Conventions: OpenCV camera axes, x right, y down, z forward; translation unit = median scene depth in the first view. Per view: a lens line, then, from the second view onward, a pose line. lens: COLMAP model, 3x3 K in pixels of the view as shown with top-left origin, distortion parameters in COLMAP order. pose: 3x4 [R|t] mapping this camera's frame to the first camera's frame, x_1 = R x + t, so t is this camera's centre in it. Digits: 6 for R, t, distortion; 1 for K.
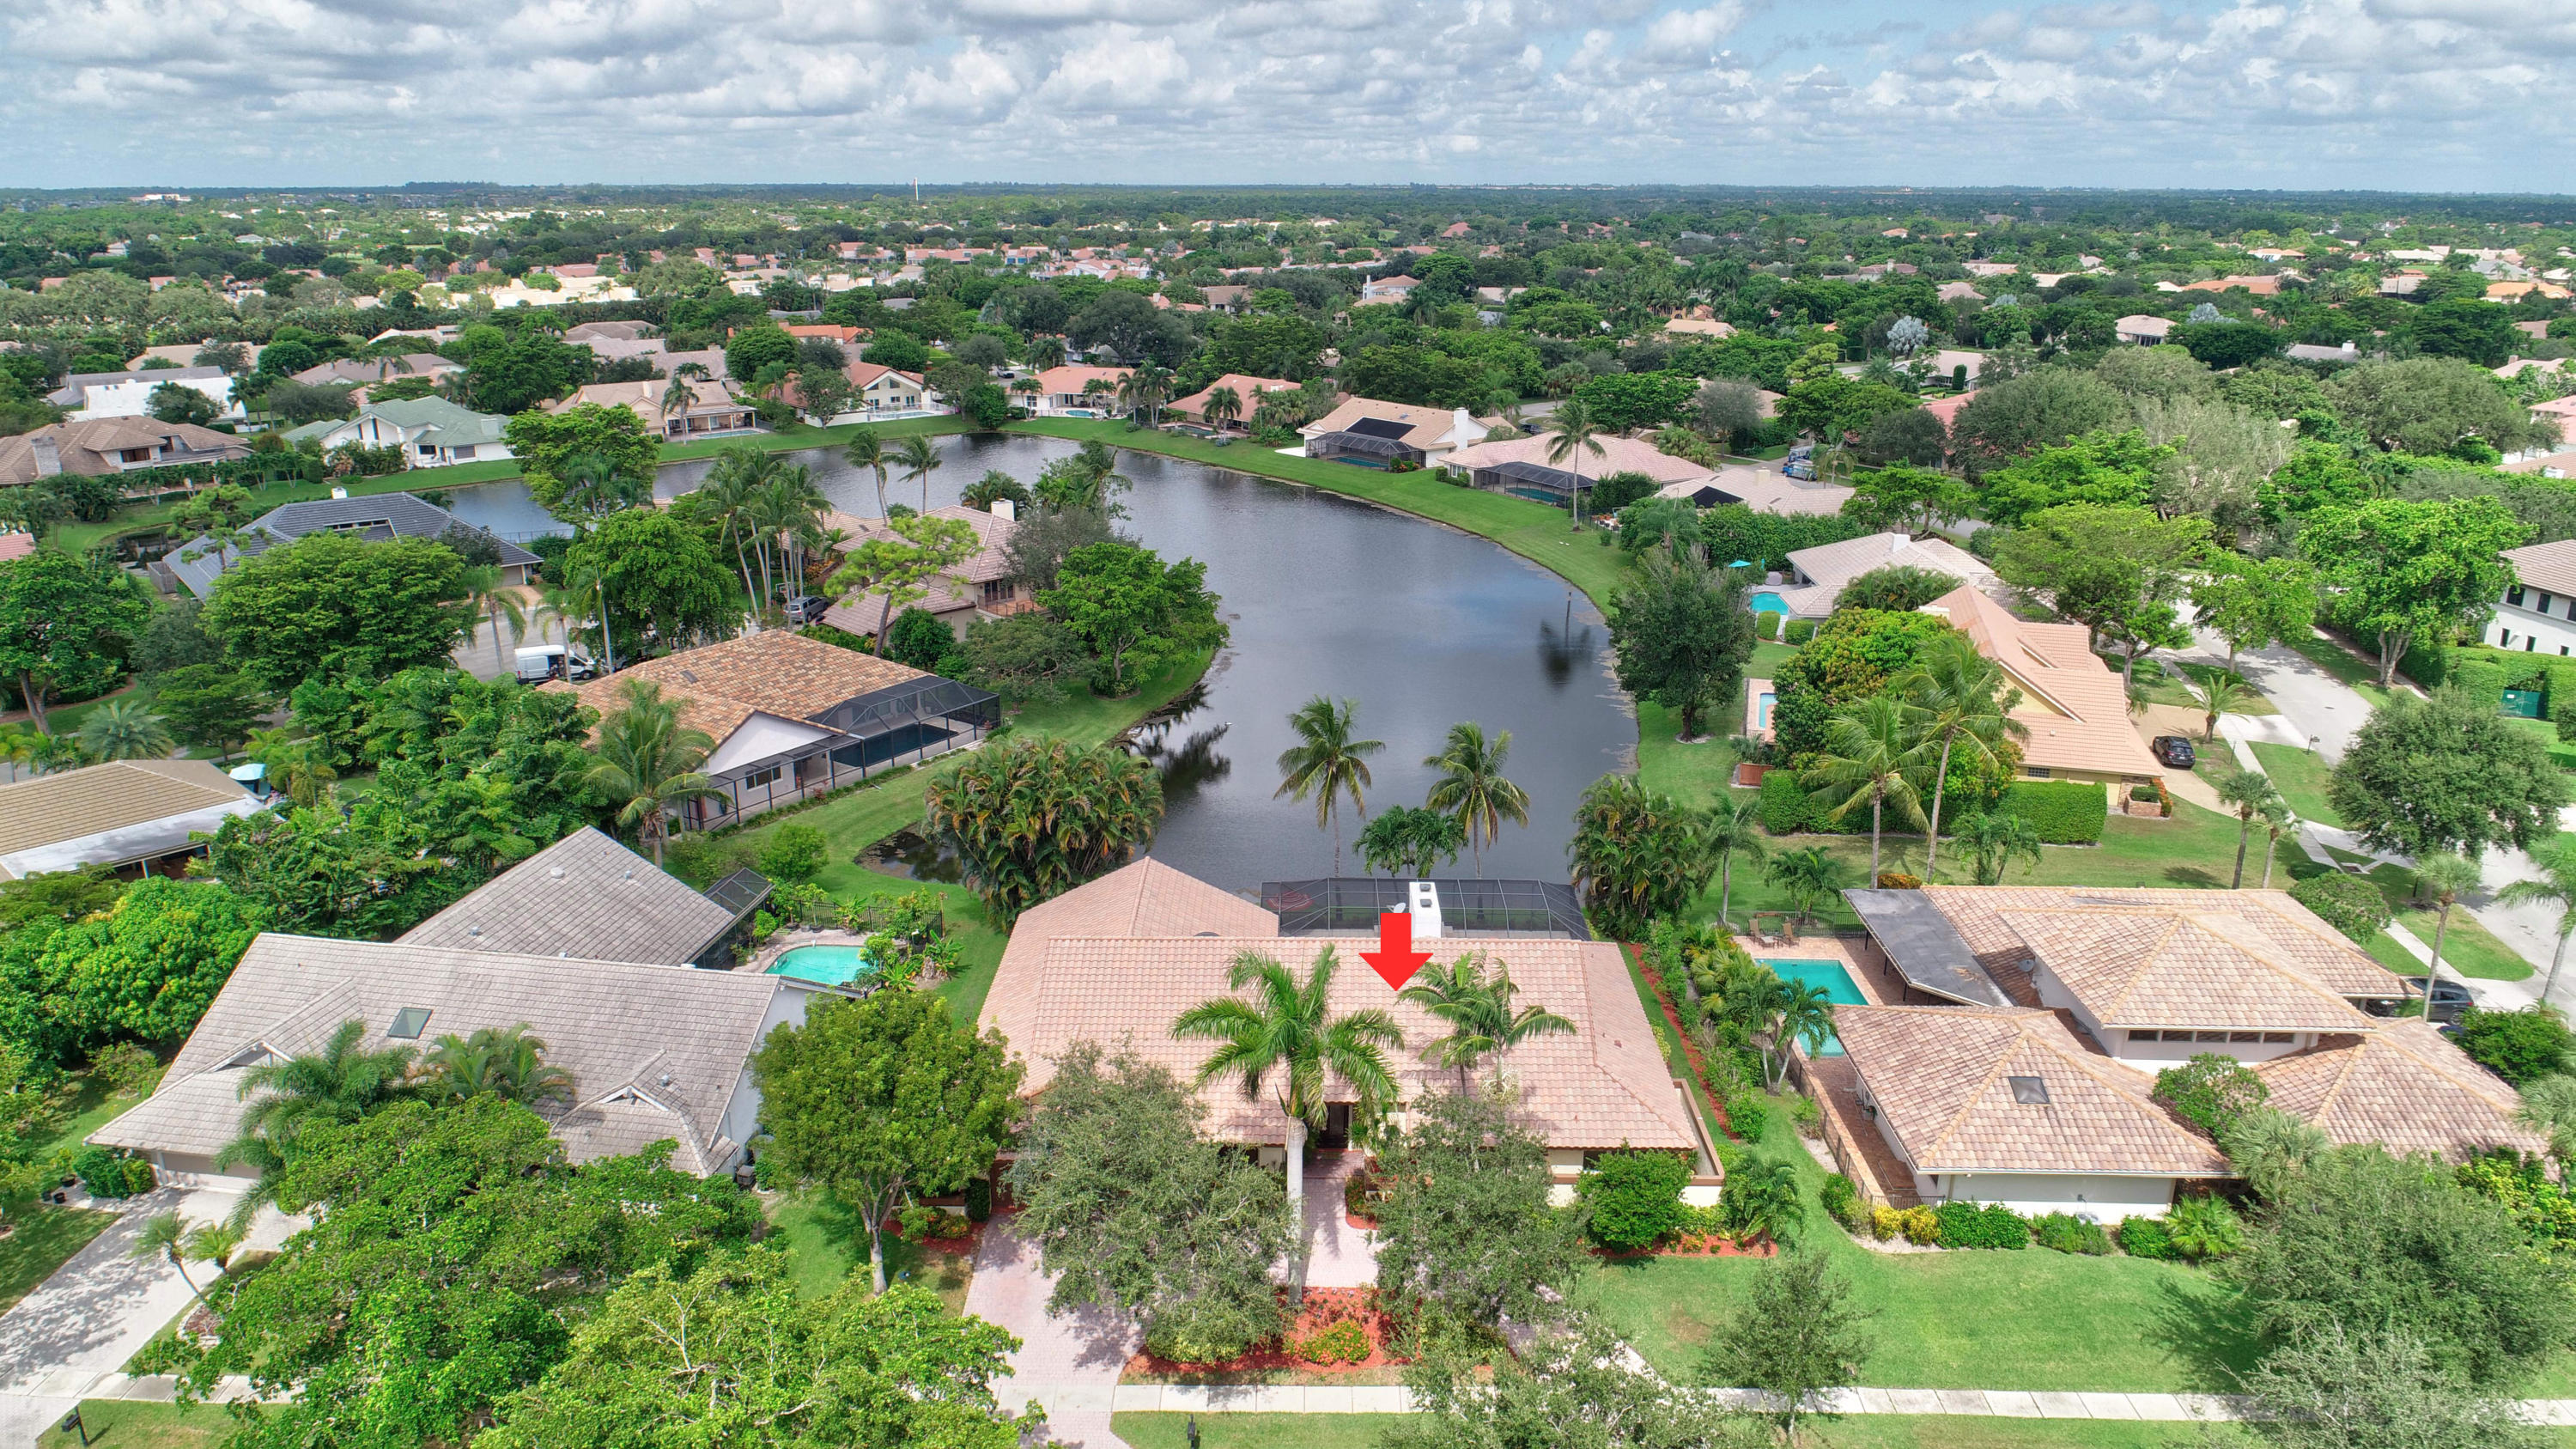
lens RADIAL K [[1719.1, 0, 1288.0], [0, 1719.1, 724.5], [0, 0, 1]] dist [0.000322, 0.000639]
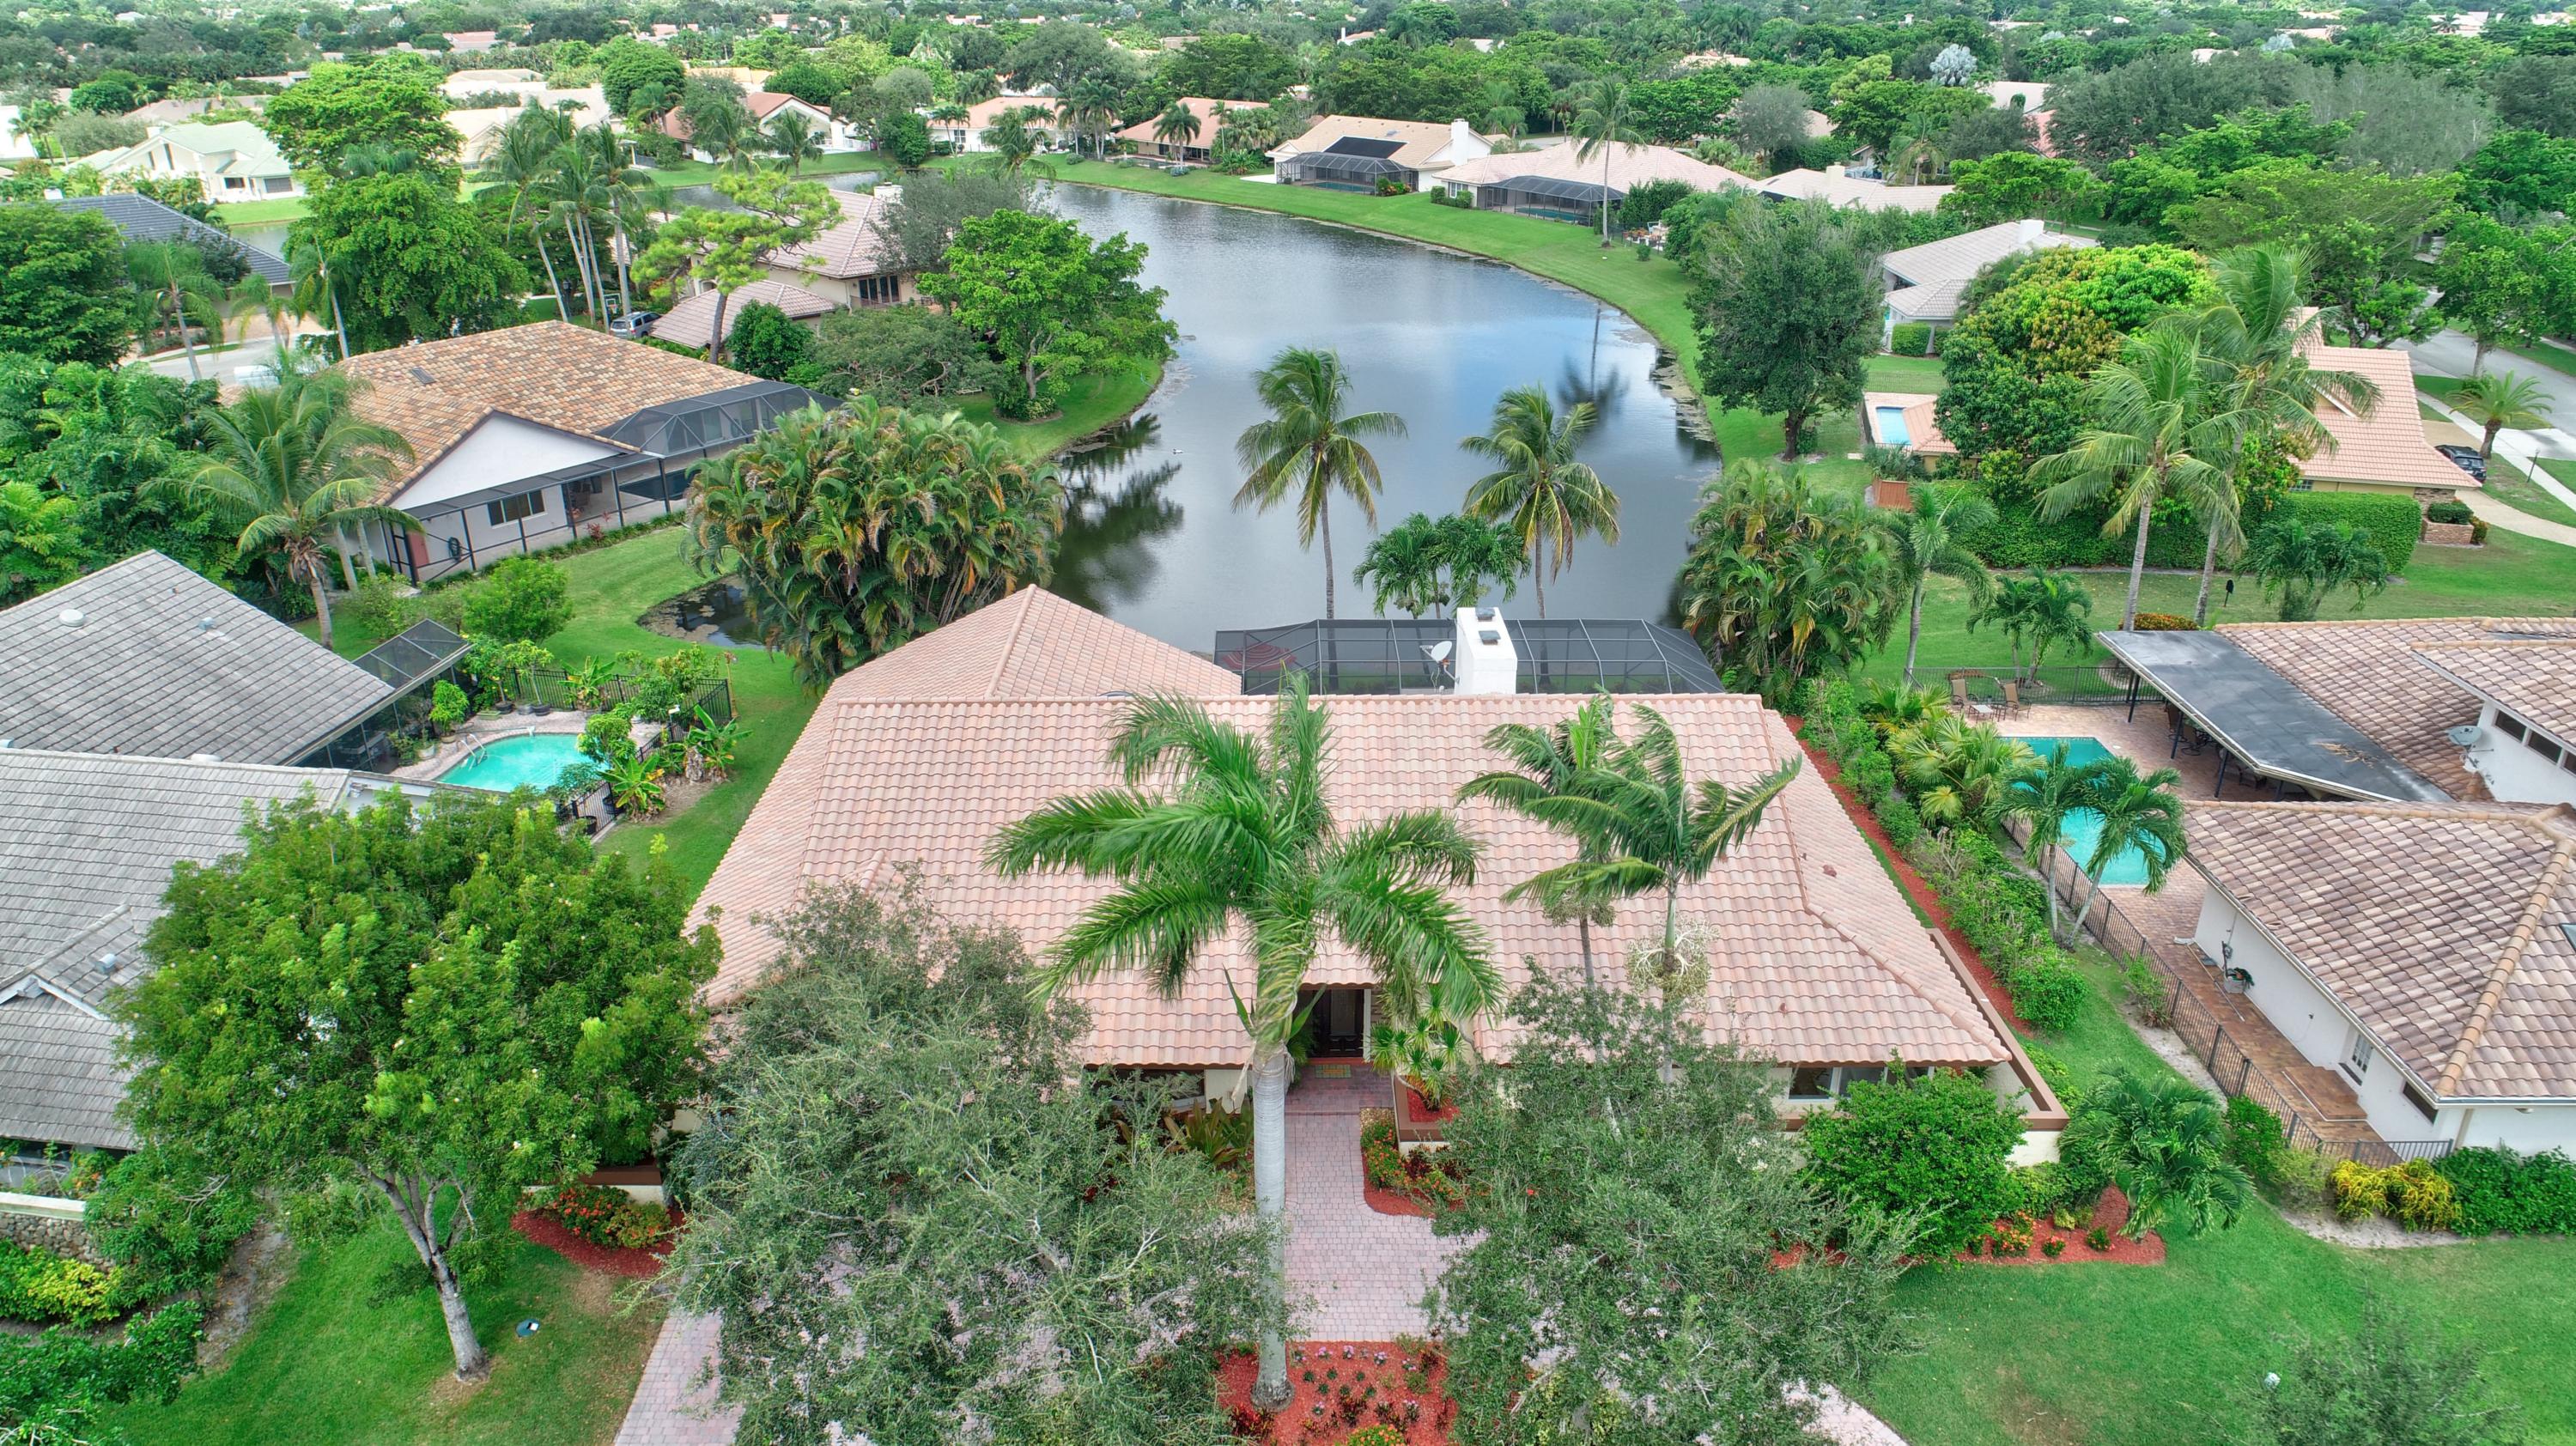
lens RADIAL K [[1718.8, 0, 1288.0], [0, 1718.8, 723.0], [0, 0, 1]] dist [0.000322, 0.000639]
pose [[0.999834, -0.011560, 0.014093, 0.002132], [0.010036, 0.994550, 0.103772, 0.046671], [-0.015216, -0.103614, 0.994501, 0.272521]]
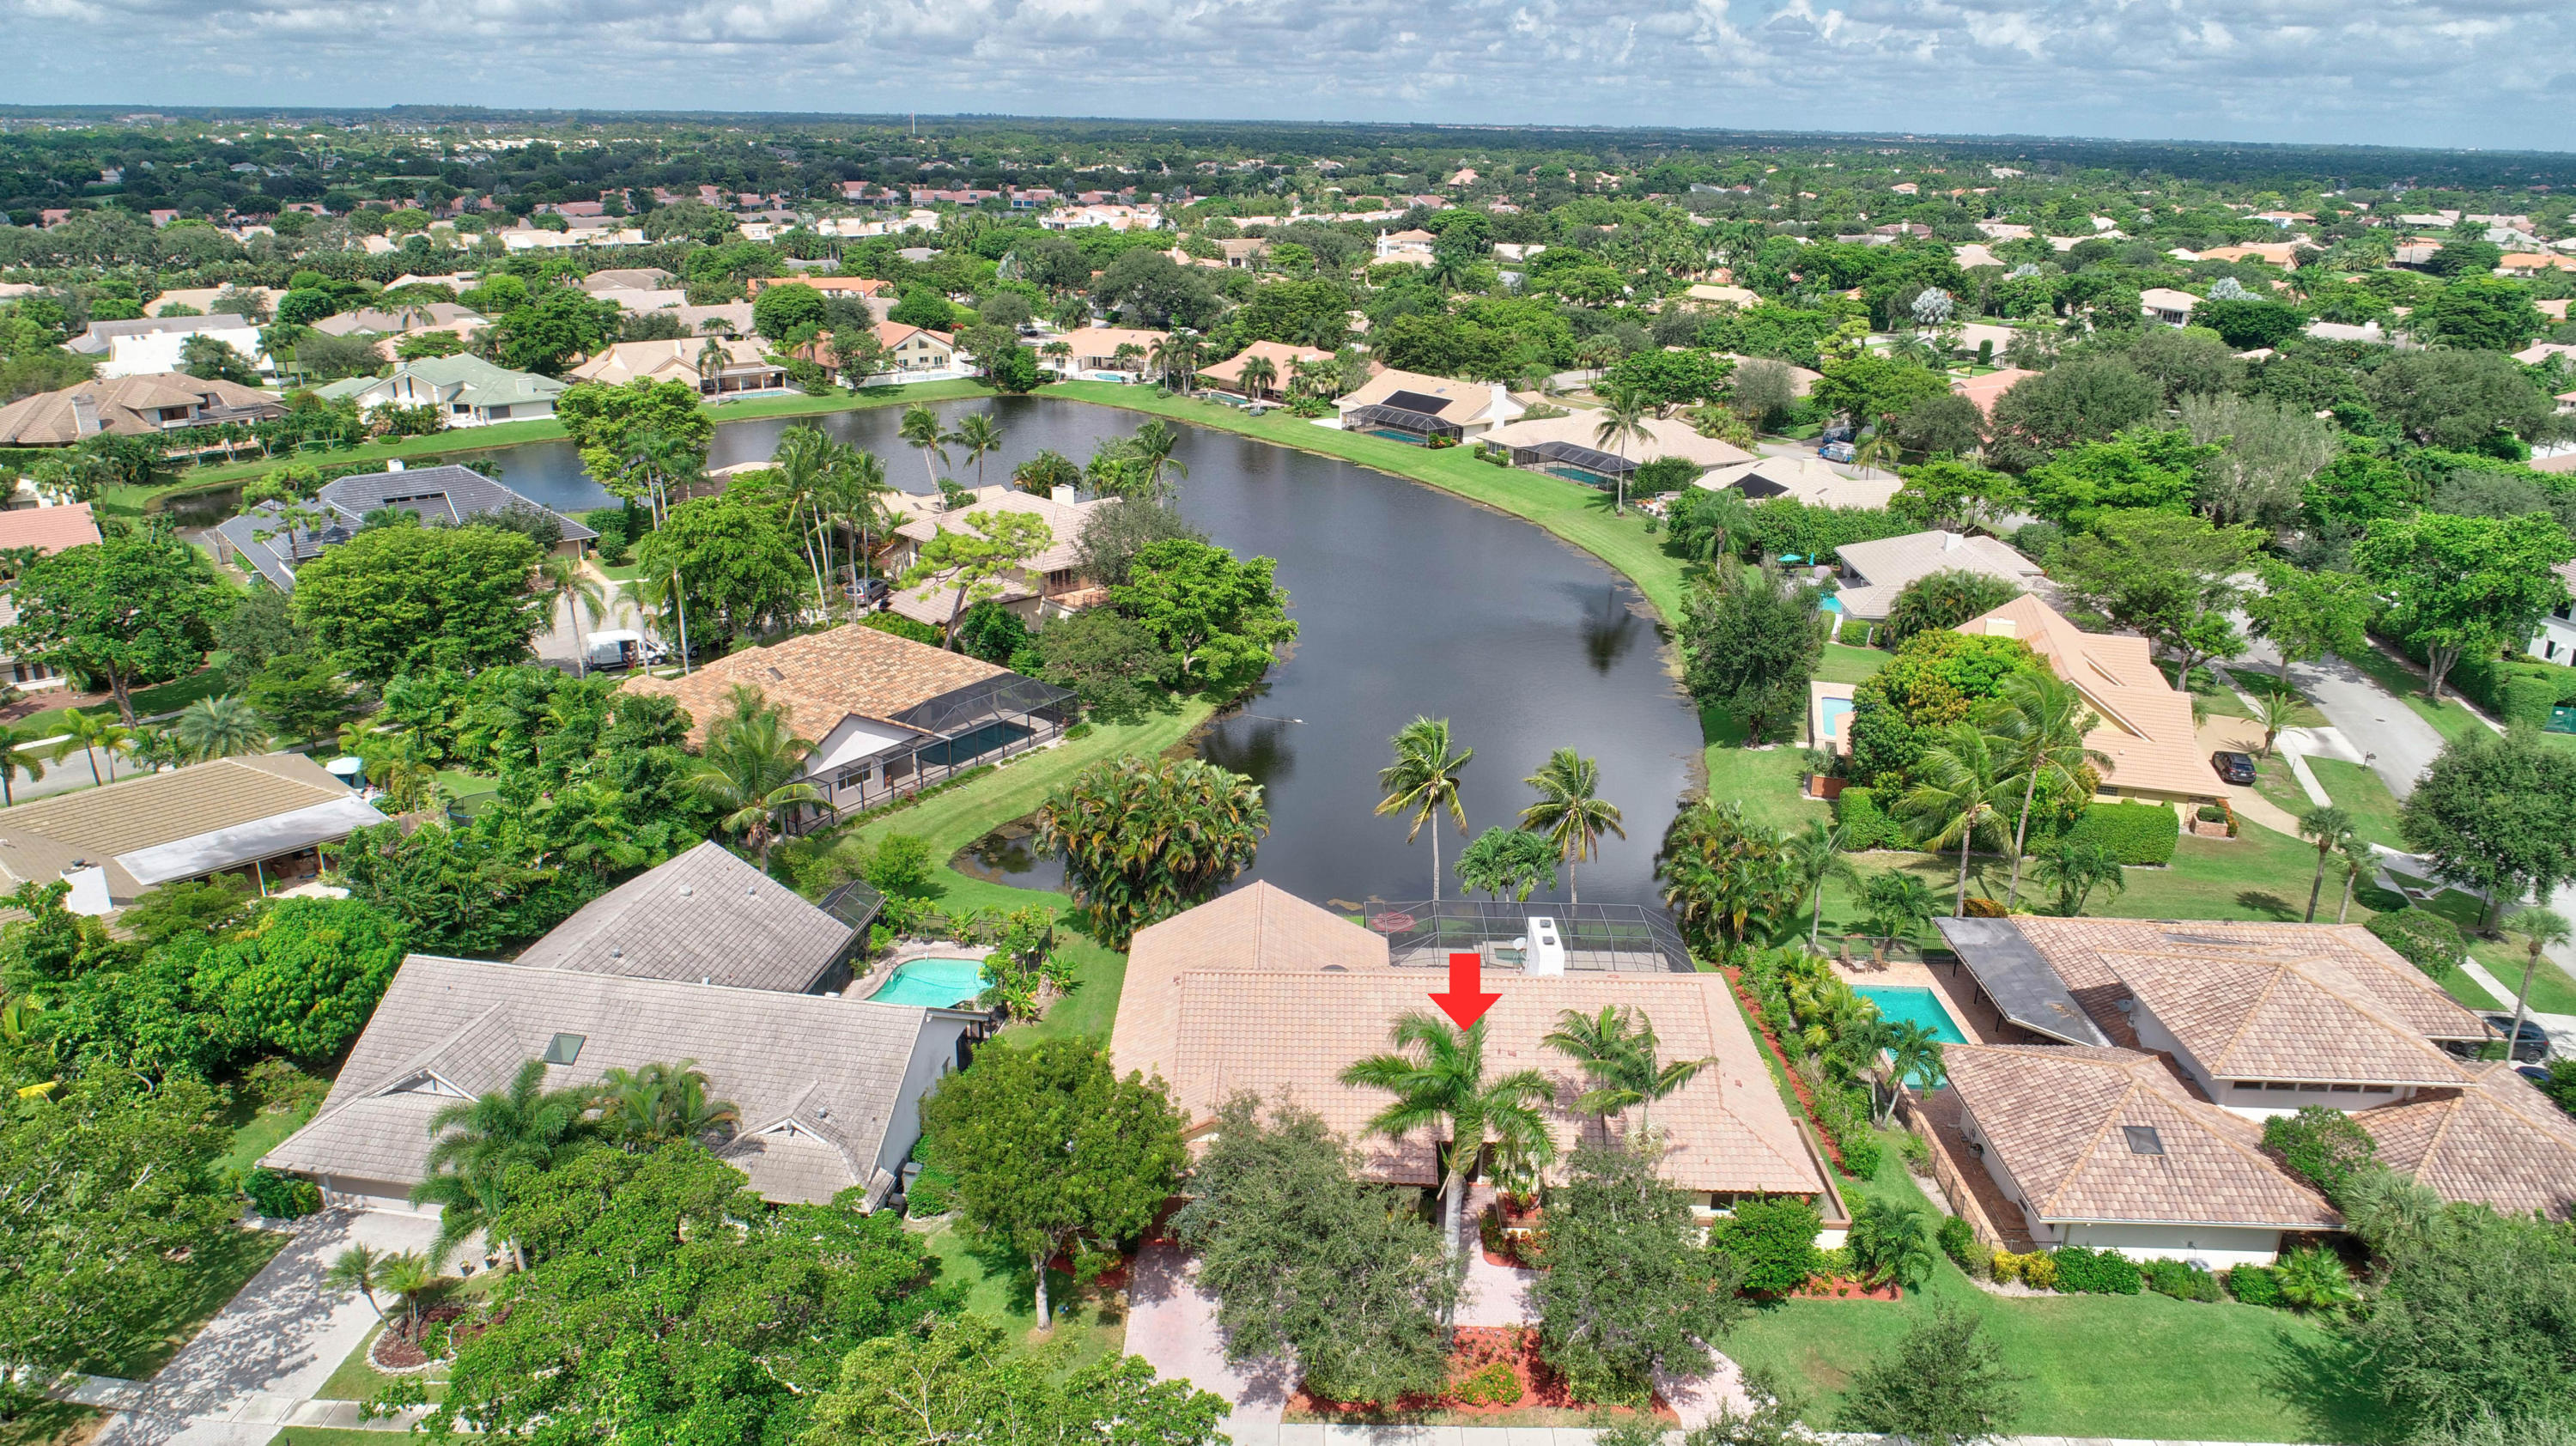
lens RADIAL K [[1718.8, 0, 1288.0], [0, 1718.8, 723.0], [0, 0, 1]] dist [0.000322, 0.000639]
pose [[0.999870, 0.014353, 0.007360, -0.055526], [-0.014590, 0.999341, 0.033231, -0.038045], [-0.006879, -0.033334, 0.999421, -0.013479]]
